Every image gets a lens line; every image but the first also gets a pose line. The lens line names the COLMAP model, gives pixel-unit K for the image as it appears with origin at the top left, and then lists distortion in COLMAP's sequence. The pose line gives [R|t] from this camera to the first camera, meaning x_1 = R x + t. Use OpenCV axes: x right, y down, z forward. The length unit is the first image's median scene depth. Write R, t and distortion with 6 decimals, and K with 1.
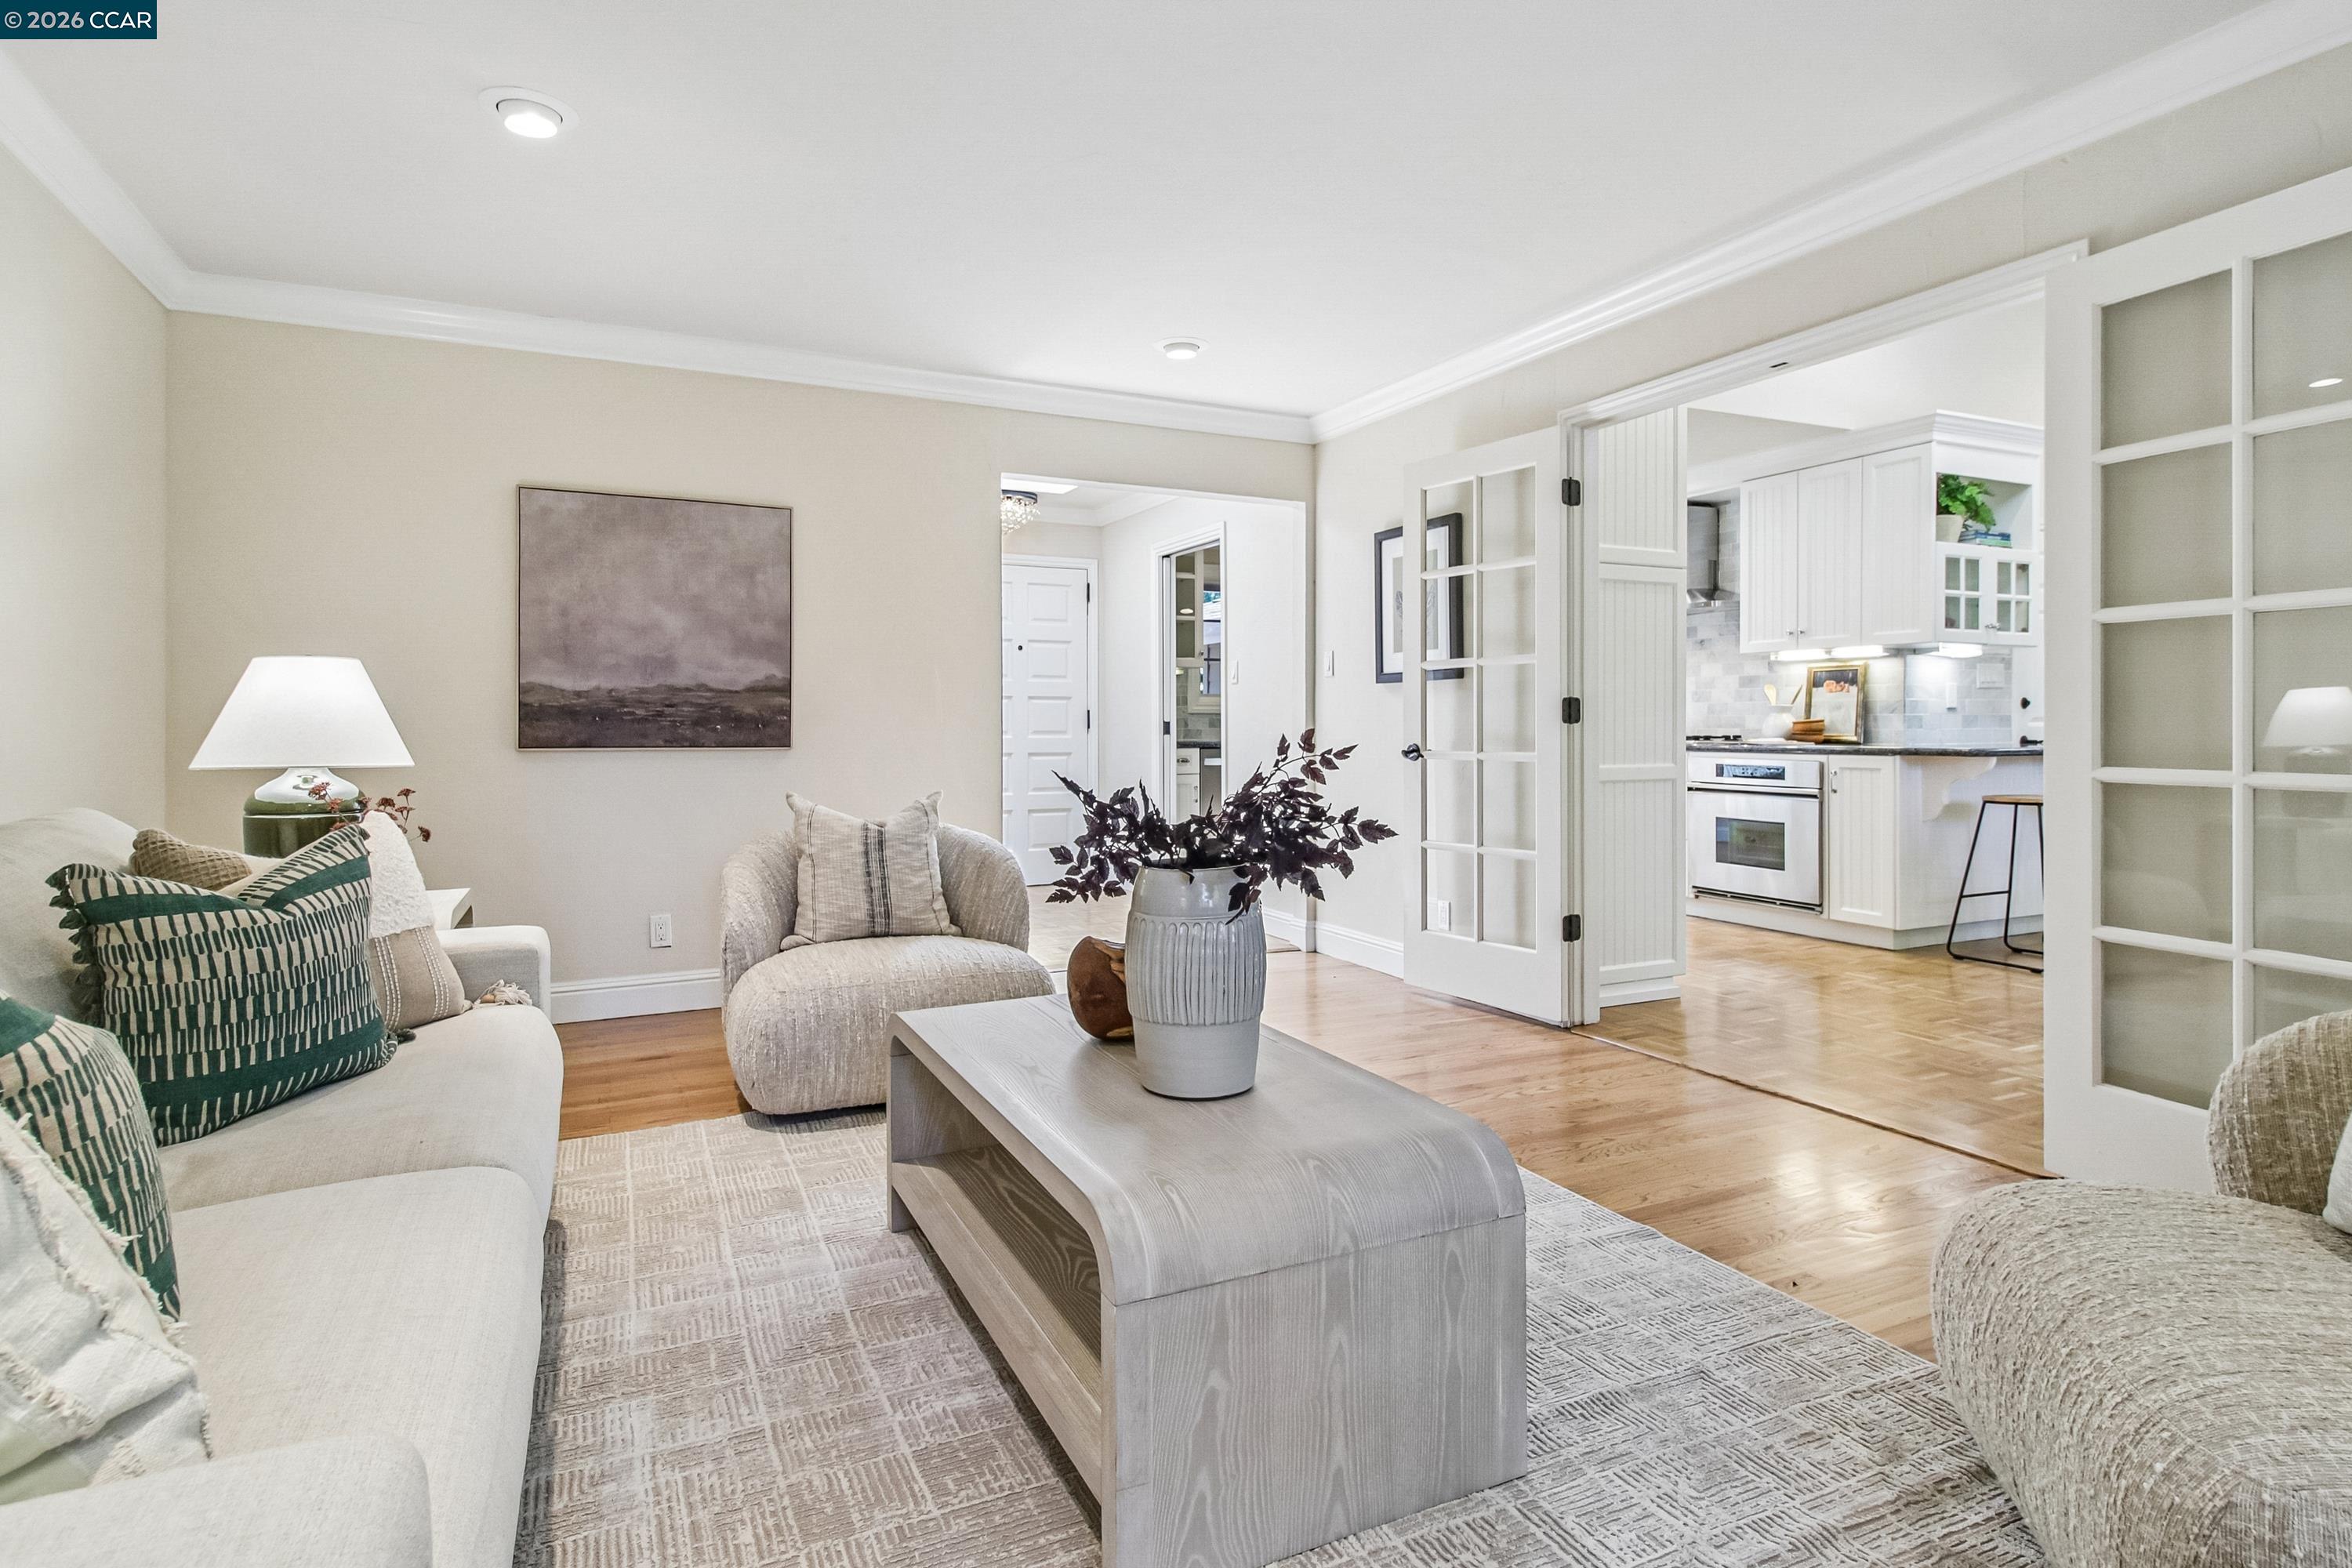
lens RADIAL K [[1217.4, 0, 1174.5], [0, 1217.4, 746.5], [0, 0, 1]] dist [0.022608, -0.014927]
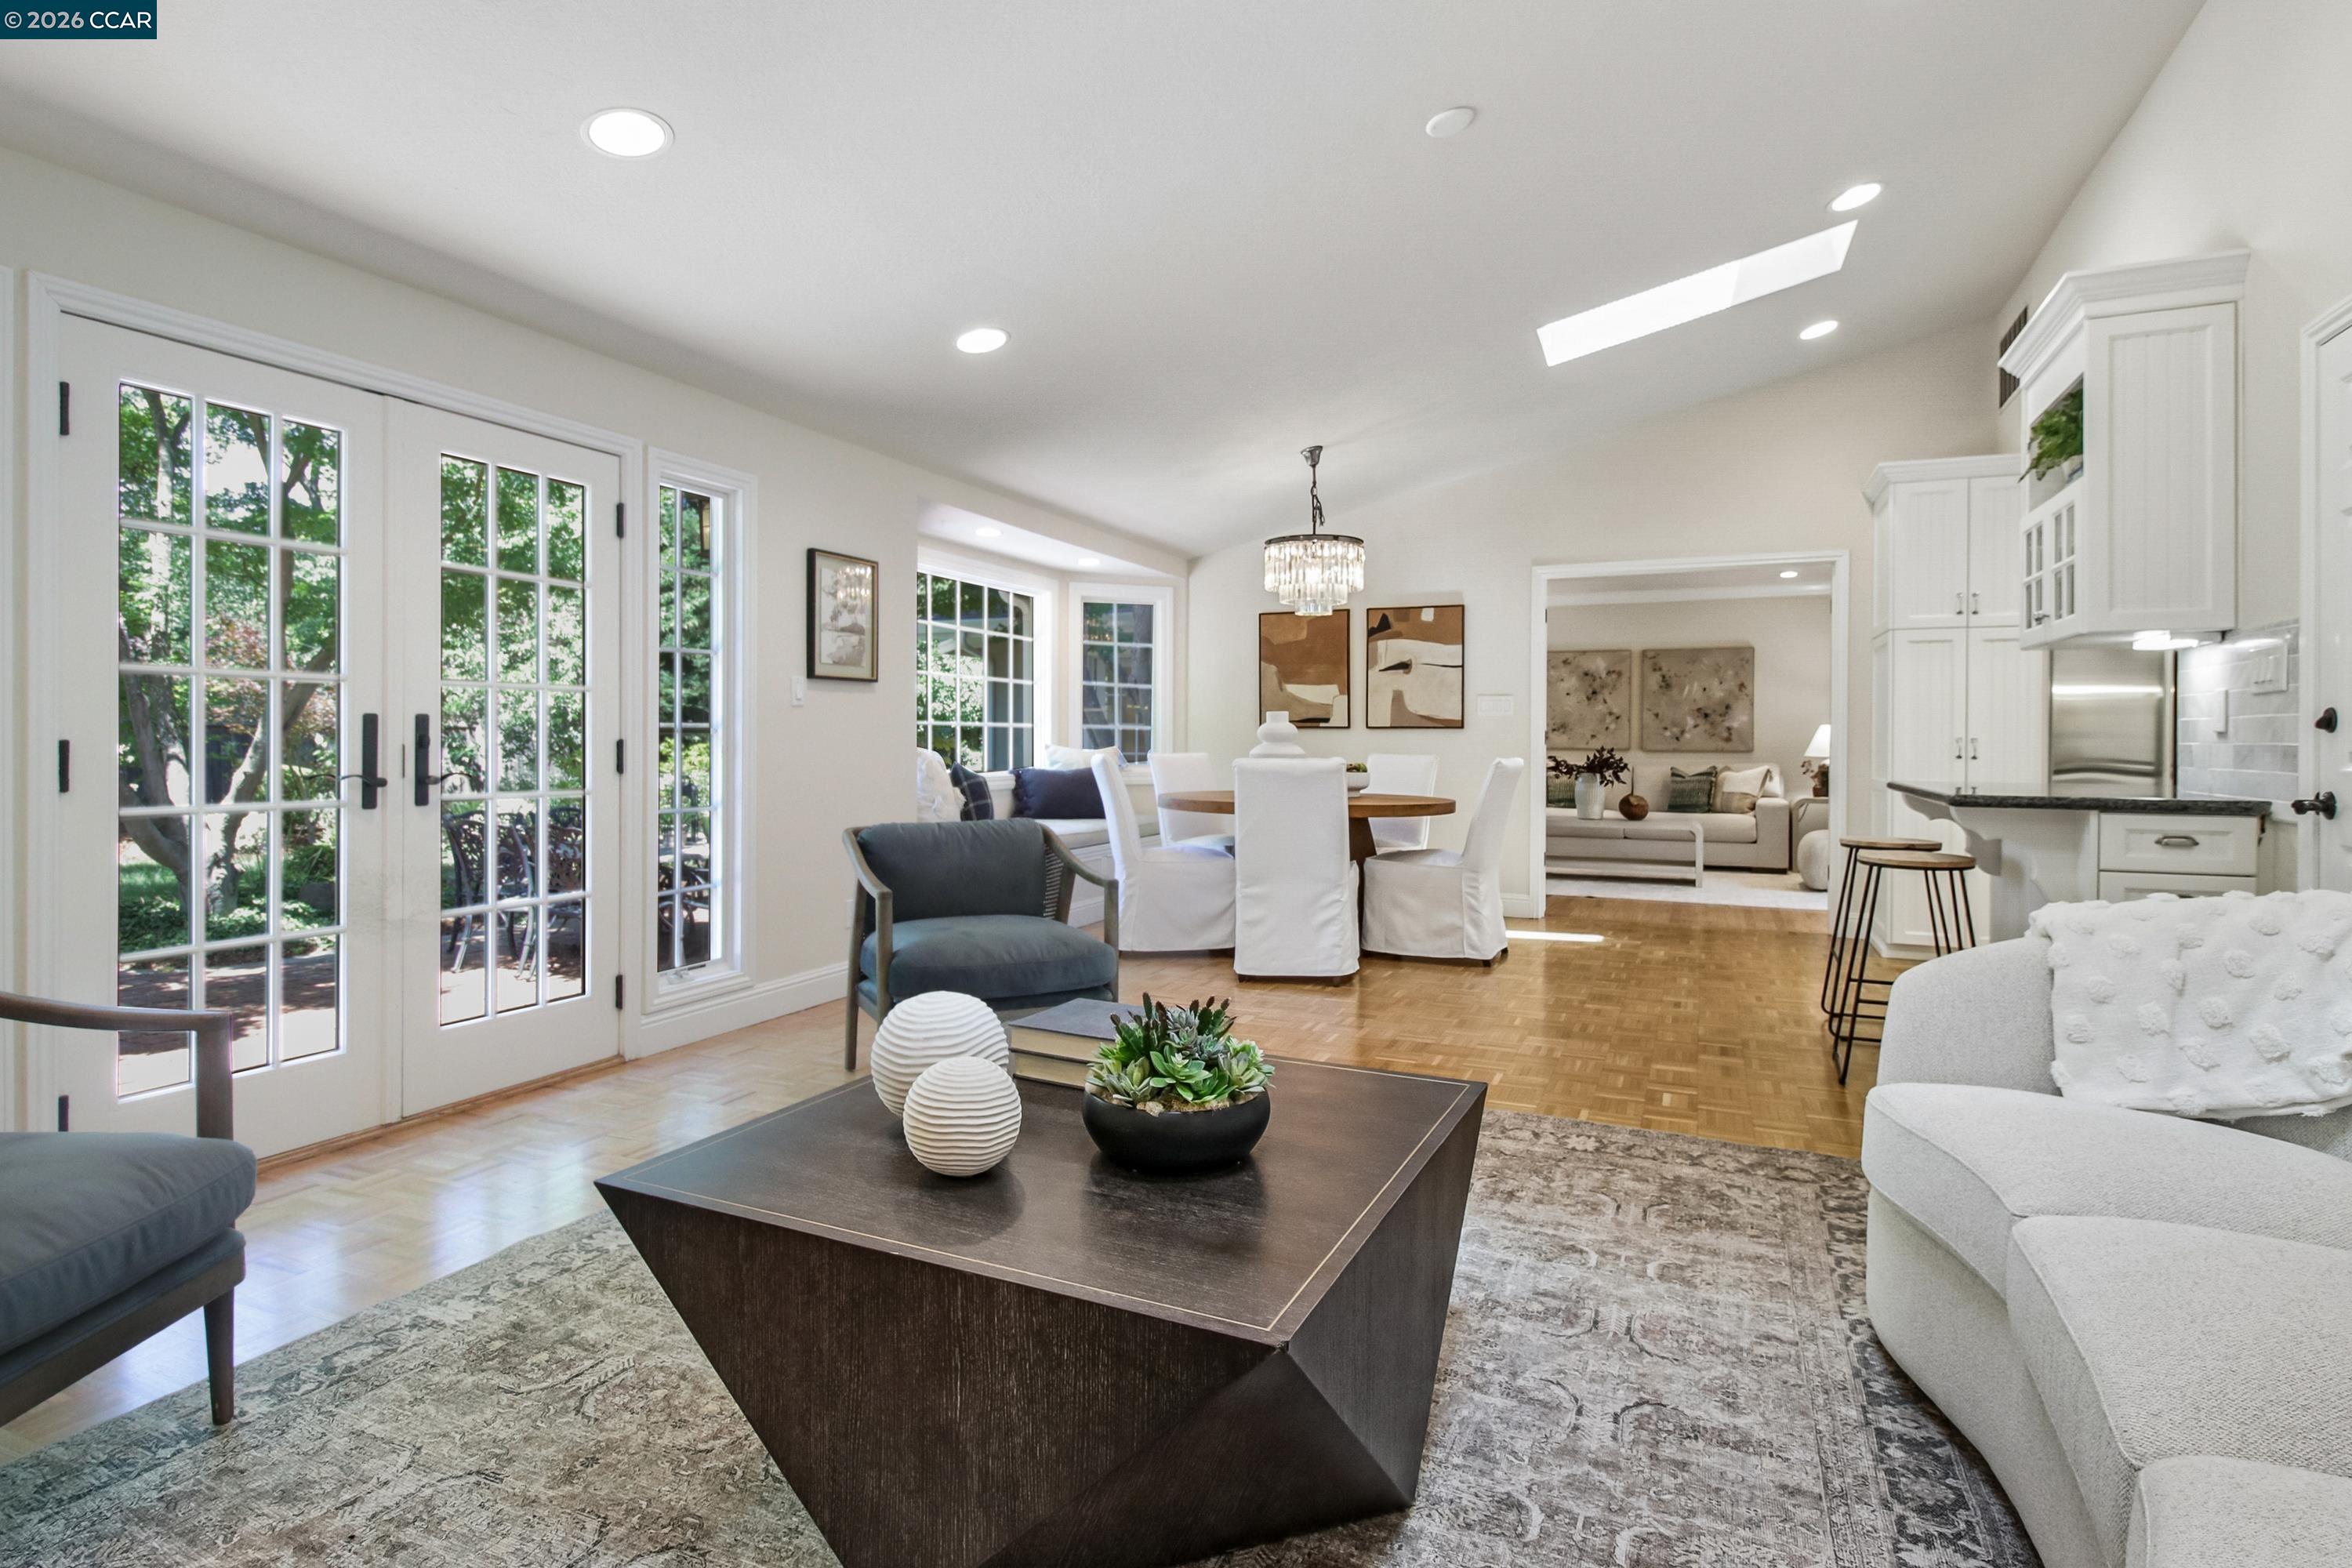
lens RADIAL K [[1196.9, 0, 1175.4], [0, 1196.9, 738.2], [0, 0, 1]] dist [0.024009, -0.015364]
pose [[-0.760057, 0.001452, -0.649854, 1.864248], [-0.012396, 0.999783, 0.016732, -0.044278], [0.649738, 0.020773, -0.759875, 1.512831]]
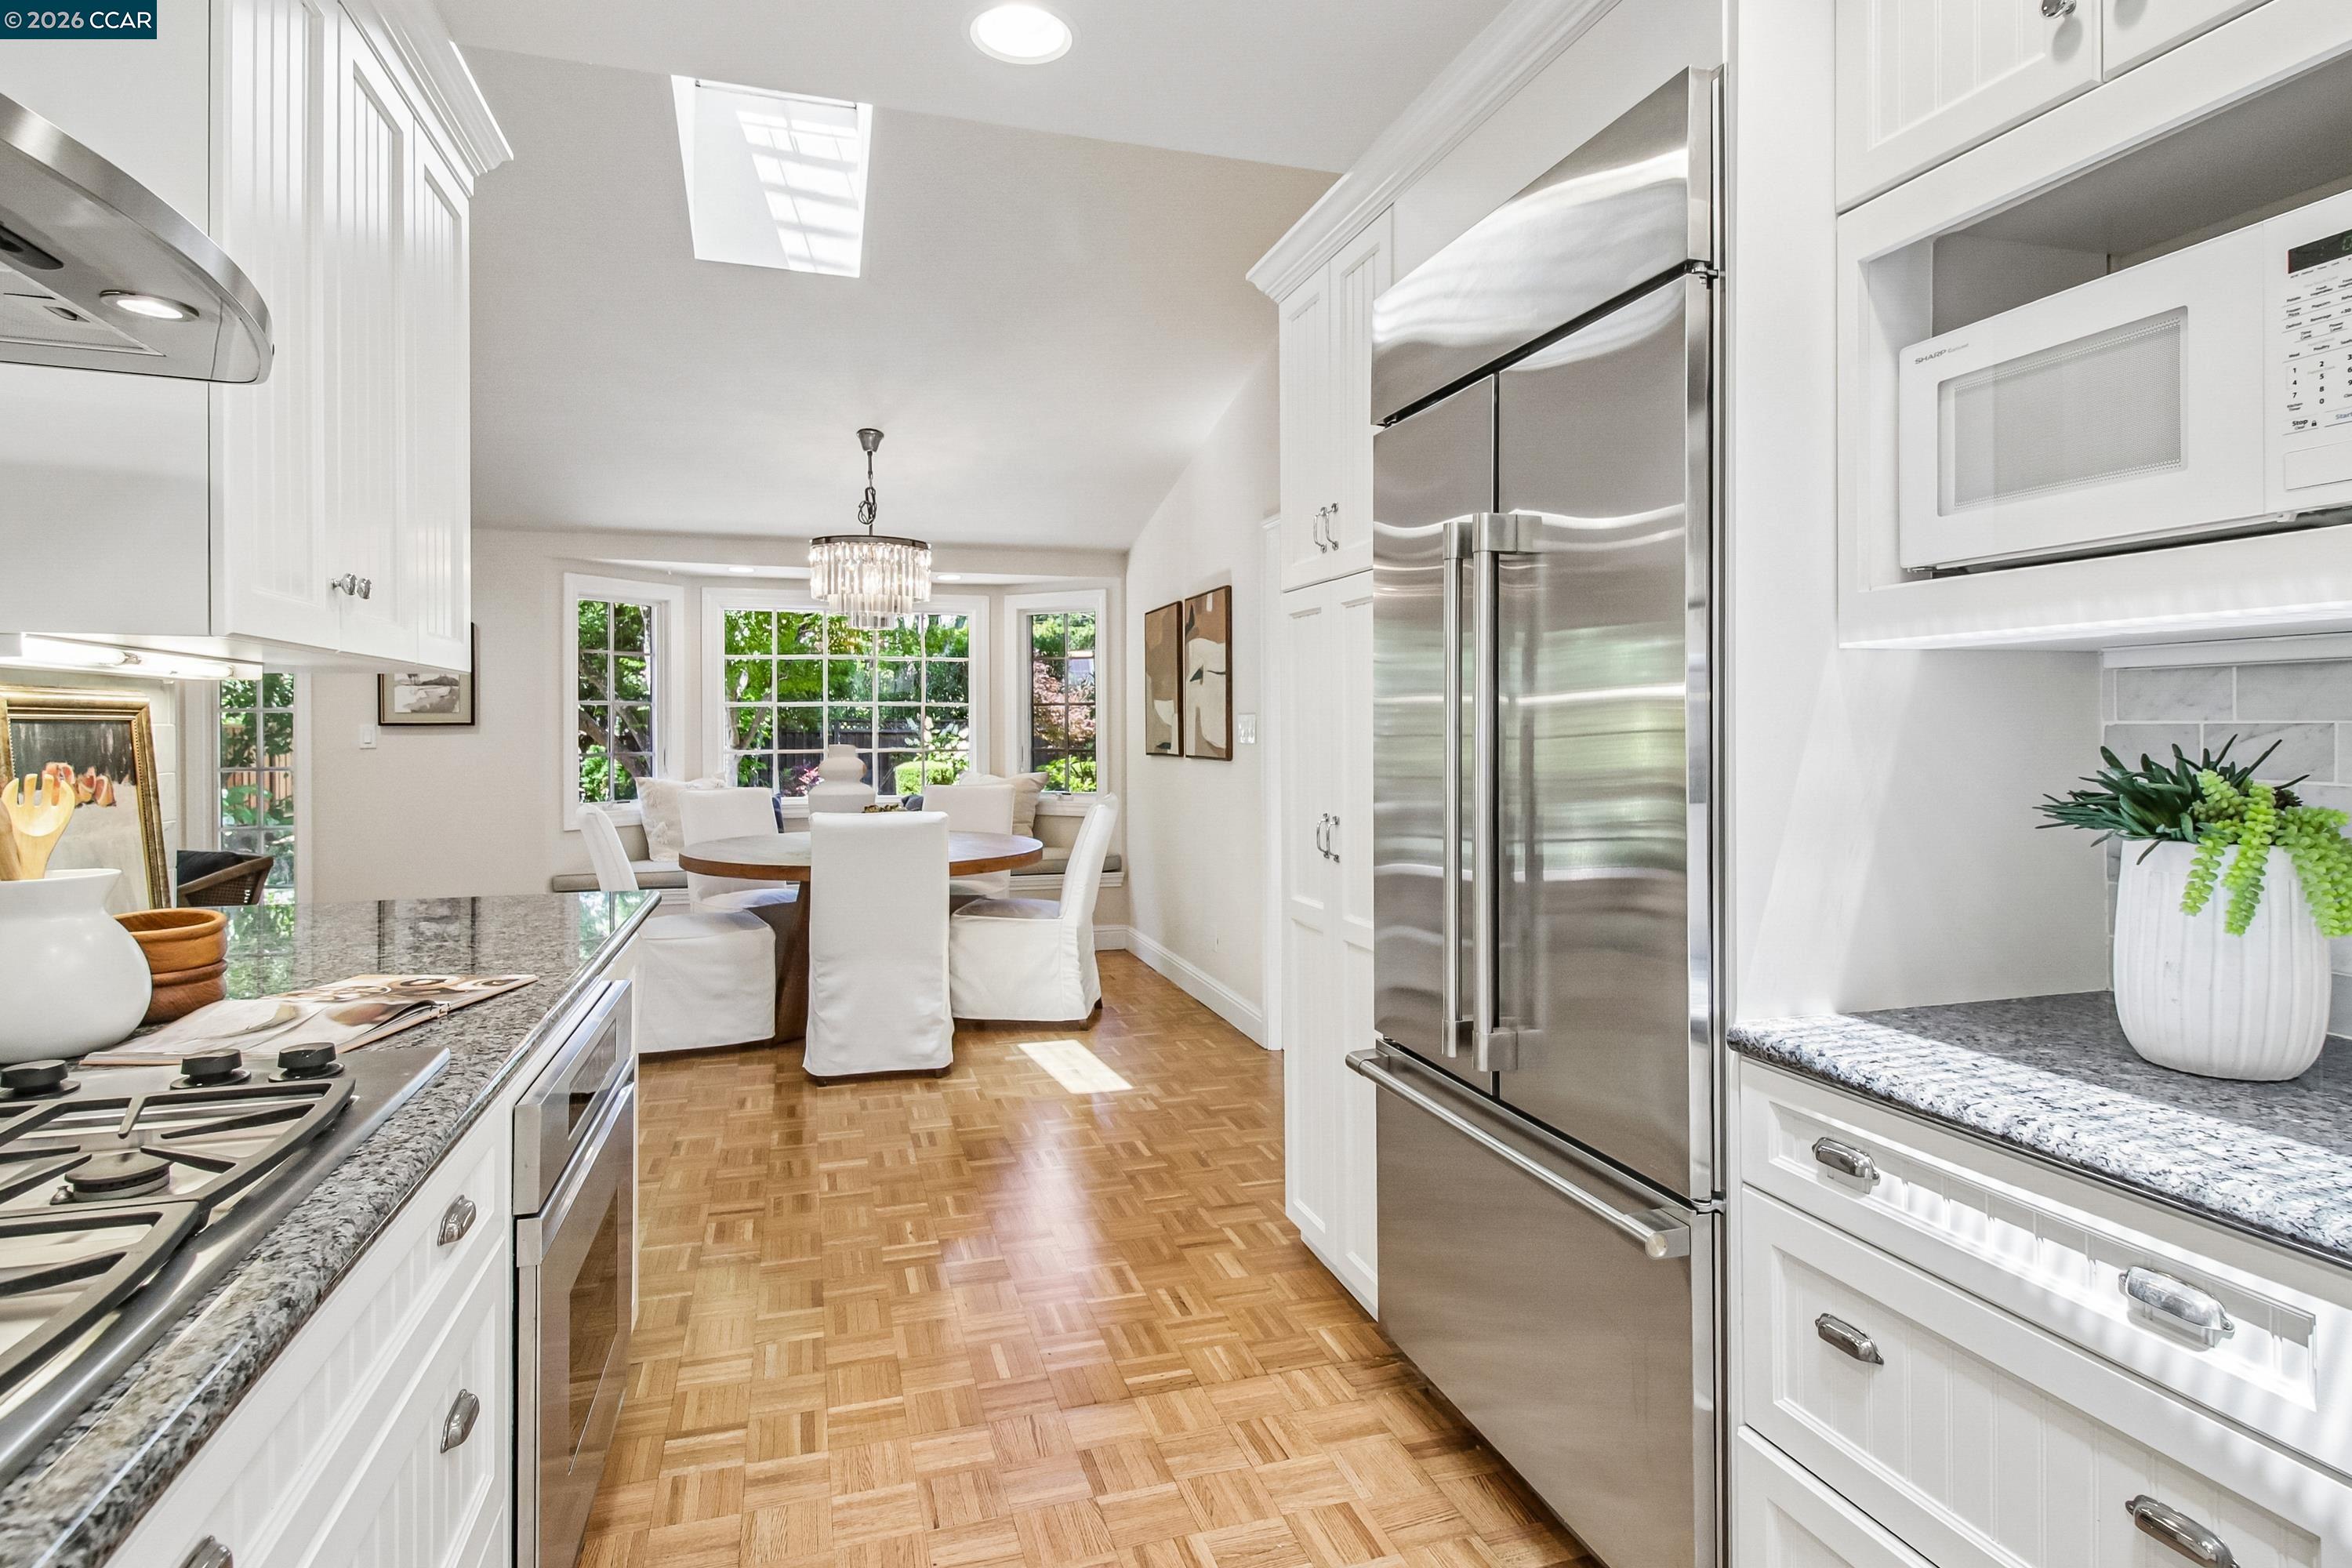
lens RADIAL K [[1226.8, 0, 1175.2], [0, 1226.8, 720.6], [0, 0, 1]] dist [0.026565, -0.015582]
pose [[-0.988443, 0.008392, 0.151359, 0.389588], [0.010181, 0.999887, 0.011048, -0.086433], [-0.151250, 0.012462, -0.988417, 1.696432]]
